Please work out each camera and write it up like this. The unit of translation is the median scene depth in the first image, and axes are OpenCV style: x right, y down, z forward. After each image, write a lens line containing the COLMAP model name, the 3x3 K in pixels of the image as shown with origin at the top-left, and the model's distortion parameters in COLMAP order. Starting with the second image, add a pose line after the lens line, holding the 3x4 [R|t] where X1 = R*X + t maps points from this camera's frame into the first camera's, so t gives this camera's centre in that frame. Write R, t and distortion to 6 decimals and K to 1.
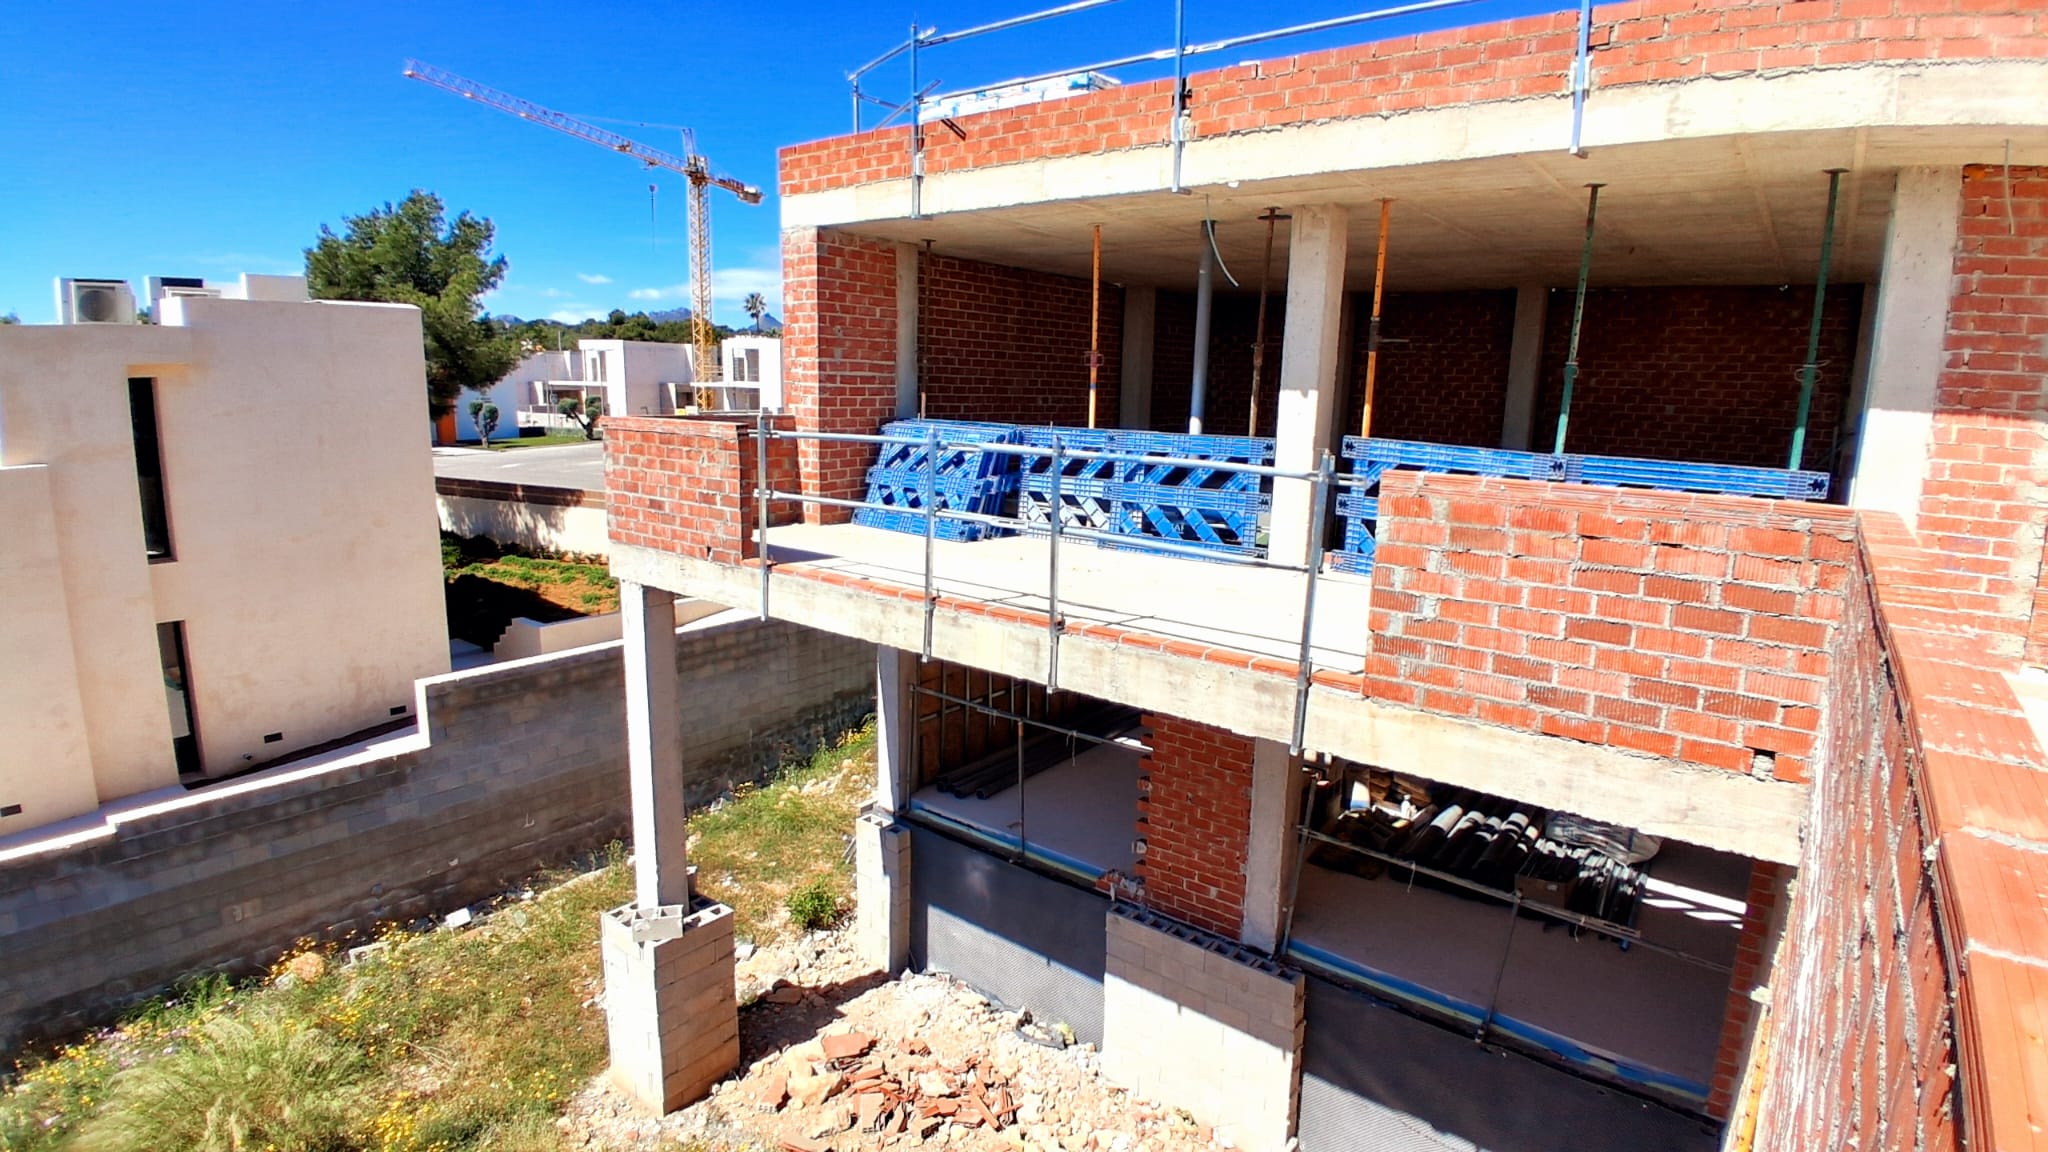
lens RADIAL K [[1027.3, 0, 1036.1], [0, 1027.3, 574.1], [0, 0, 1]] dist [-0.002488, -0.040003]
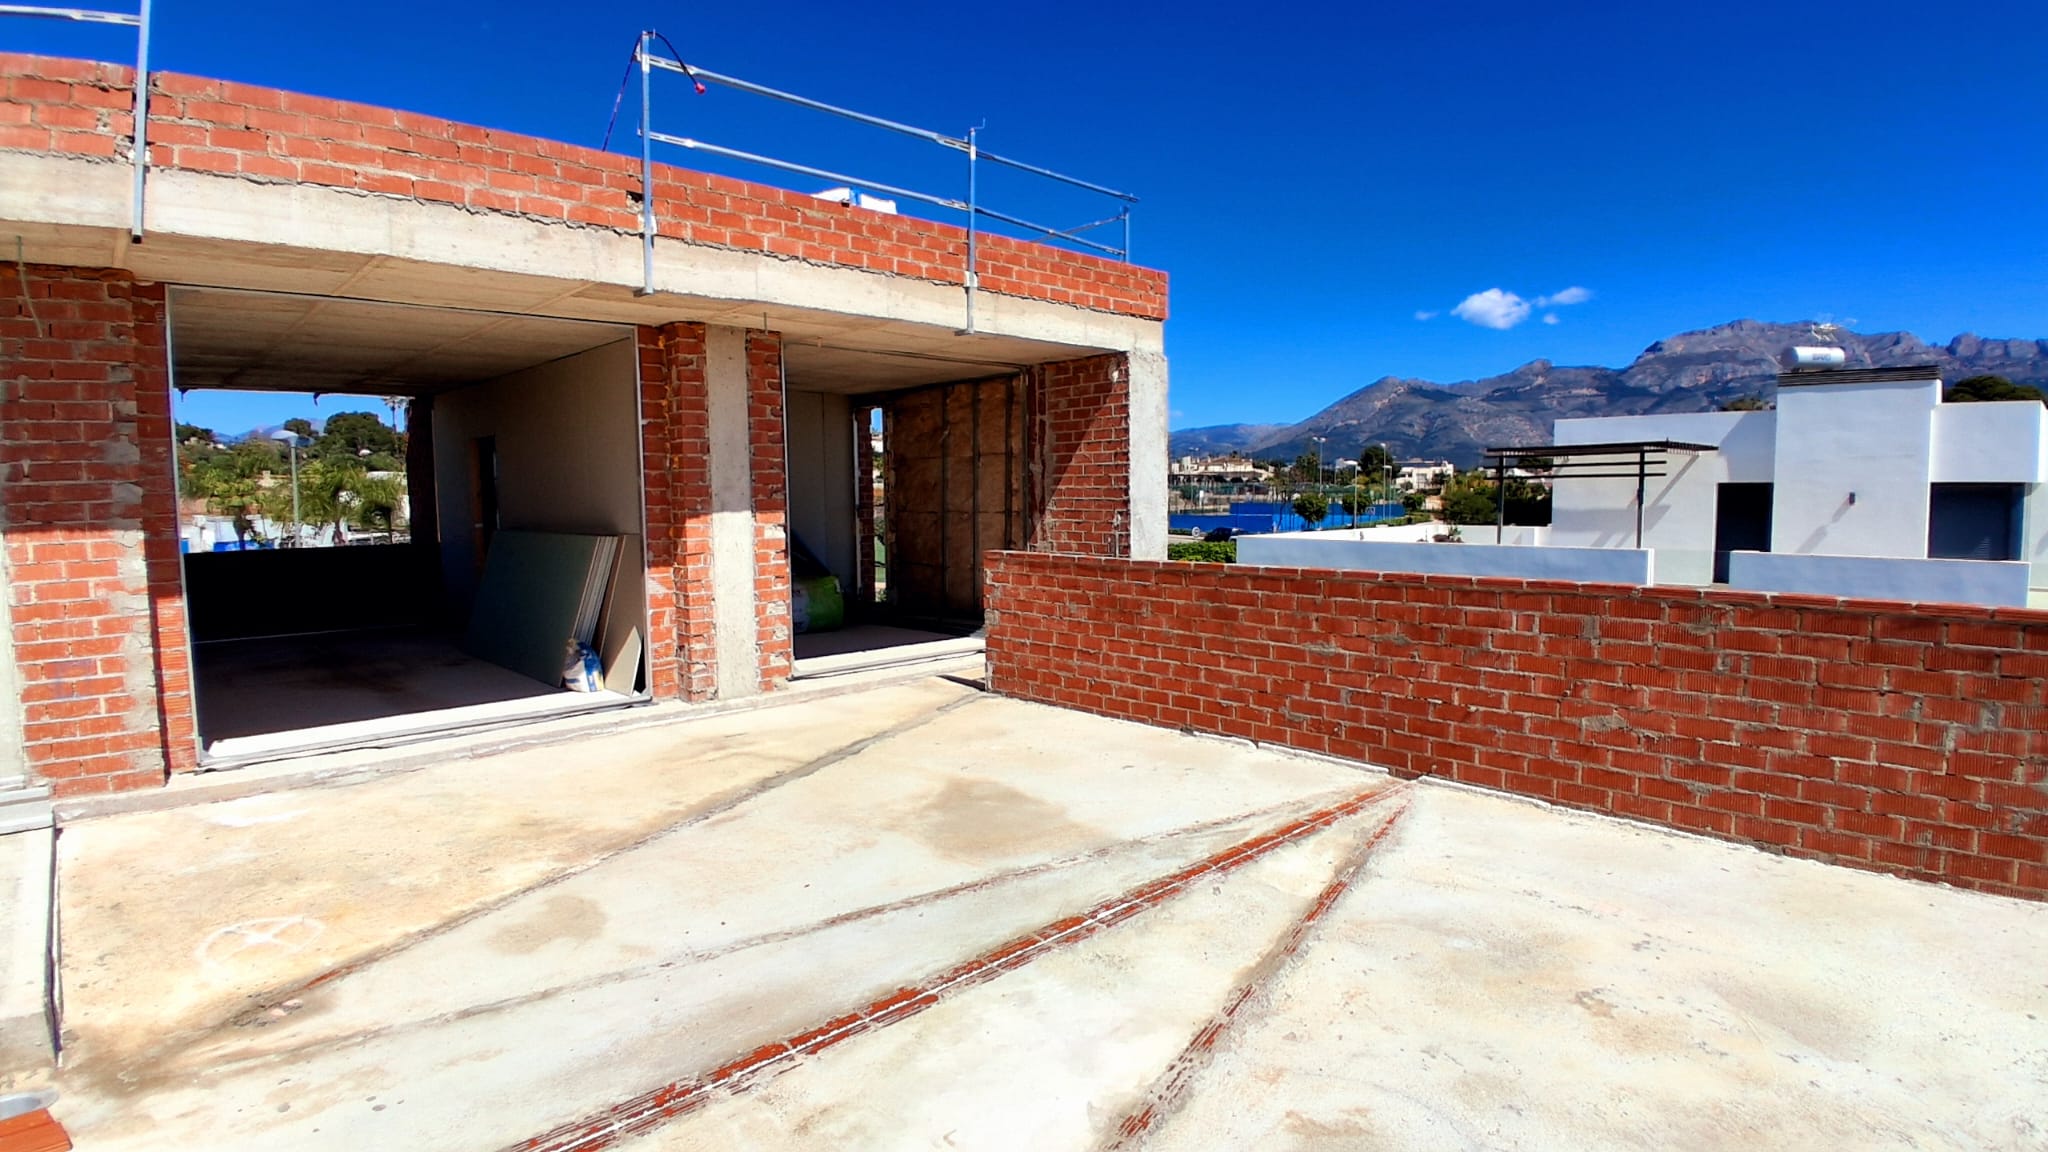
lens RADIAL K [[1027.3, 0, 1034.7], [0, 1027.3, 581.5], [0, 0, 1]] dist [-0.002488, -0.040003]
pose [[0.148889, -0.112836, 0.982395, 0.128283], [0.194959, 0.977318, 0.082705, -0.007107], [-0.969445, 0.179213, 0.167511, -0.027118]]
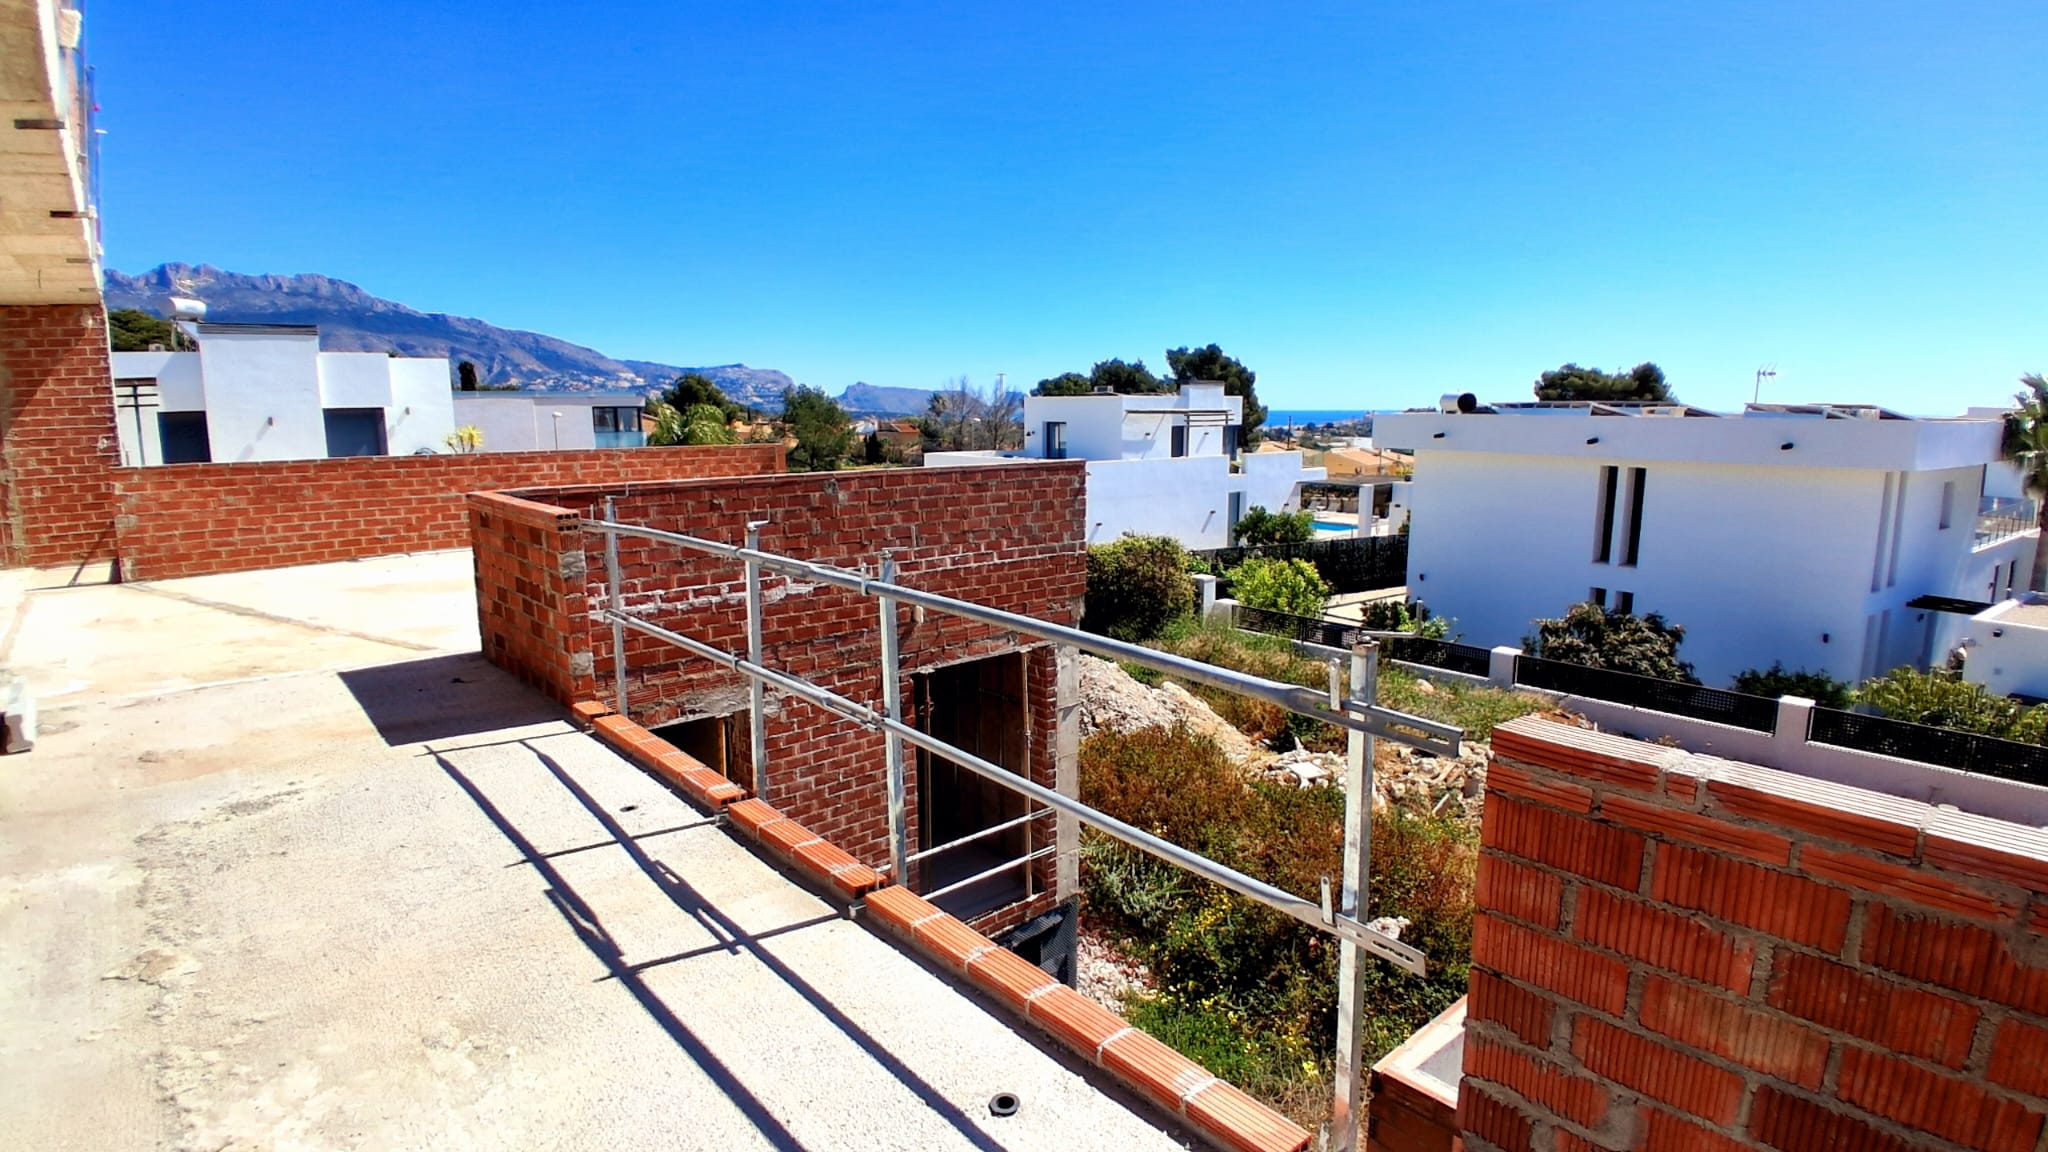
lens RADIAL K [[1027.3, 0, 1021.3], [0, 1027.3, 579.1], [0, 0, 1]] dist [-0.002488, -0.040003]
pose [[-0.979932, -0.054596, 0.191709, -0.221470], [0.015864, 0.937348, 0.348032, -0.251925], [-0.198700, 0.344089, -0.917672, 1.186437]]
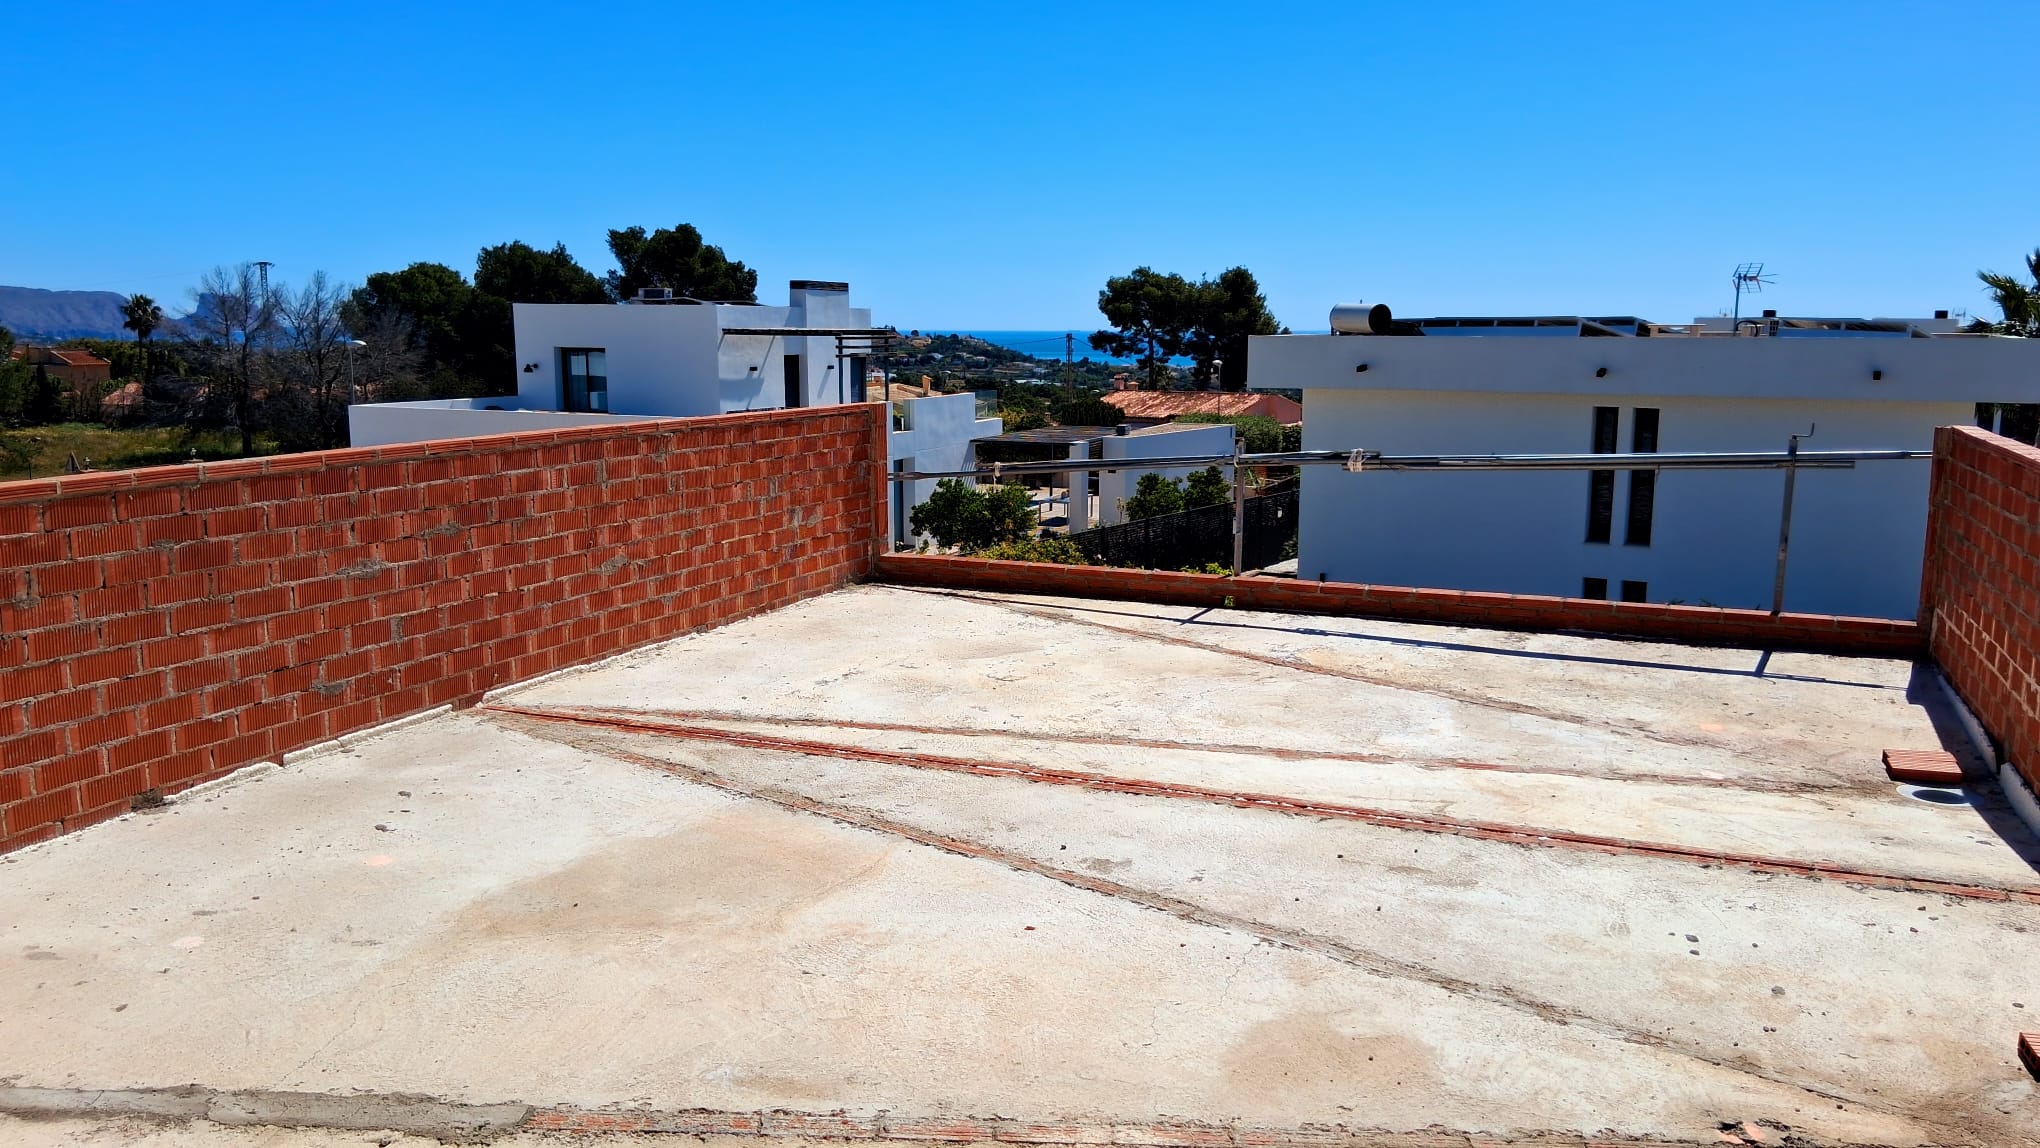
lens RADIAL K [[1533.3, 0, 1016.6], [0, 1533.3, 600.0], [0, 0, 1]] dist [0.070417, -0.068511]
pose [[-0.965013, 0.019479, -0.261476, 0.815001], [-0.074501, 0.935763, 0.344669, -0.132350], [0.251393, 0.352091, -0.901573, 0.705883]]
